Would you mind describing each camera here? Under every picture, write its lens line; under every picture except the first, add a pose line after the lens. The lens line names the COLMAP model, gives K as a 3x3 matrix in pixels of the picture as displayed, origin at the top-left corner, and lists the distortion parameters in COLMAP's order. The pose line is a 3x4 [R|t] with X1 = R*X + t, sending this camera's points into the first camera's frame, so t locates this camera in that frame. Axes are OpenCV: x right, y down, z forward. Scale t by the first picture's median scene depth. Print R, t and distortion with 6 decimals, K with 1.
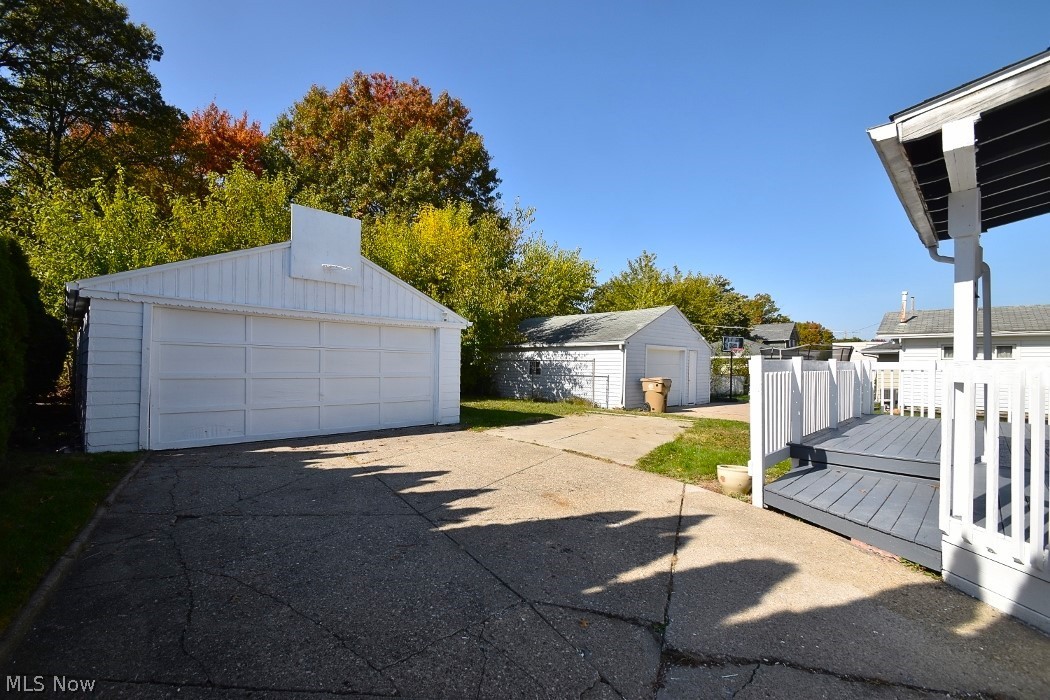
lens RADIAL K [[463.4, 0, 520.8], [0, 463.4, 365.2], [0, 0, 1]] dist [0.001567, -0.015458]
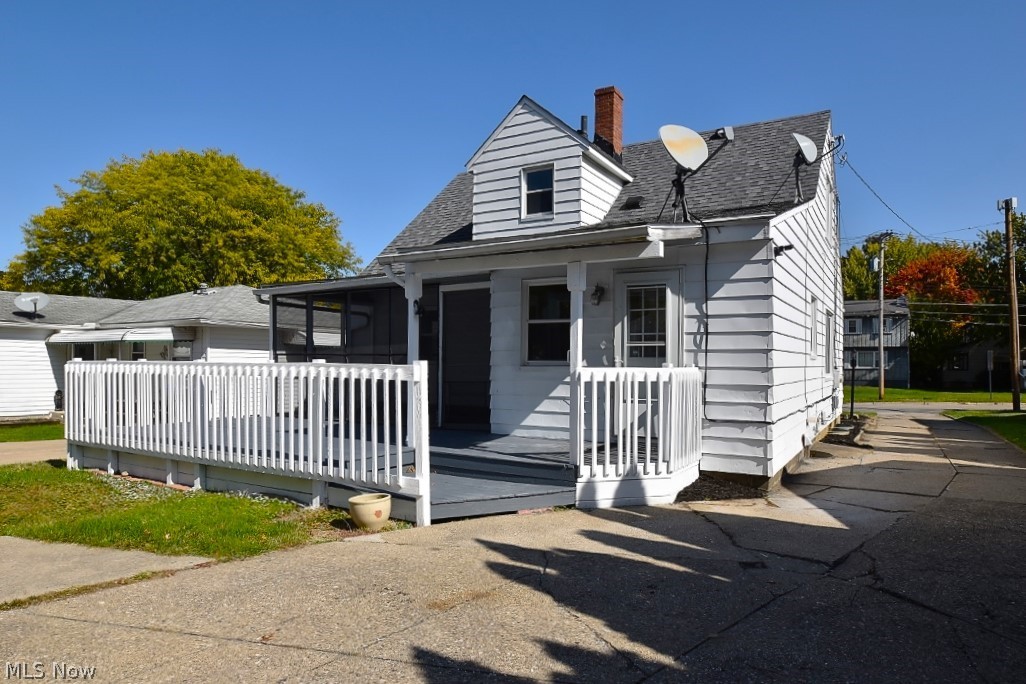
lens RADIAL K [[636.7, 0, 513.0], [0, 636.7, 342.0], [0, 0, 1]] dist [-0.006161, -0.002281]
pose [[-0.239658, 0.021507, 0.970619, -0.905914], [-0.010072, 0.999646, -0.024637, -0.032129], [-0.970805, -0.015681, -0.239357, 1.371039]]
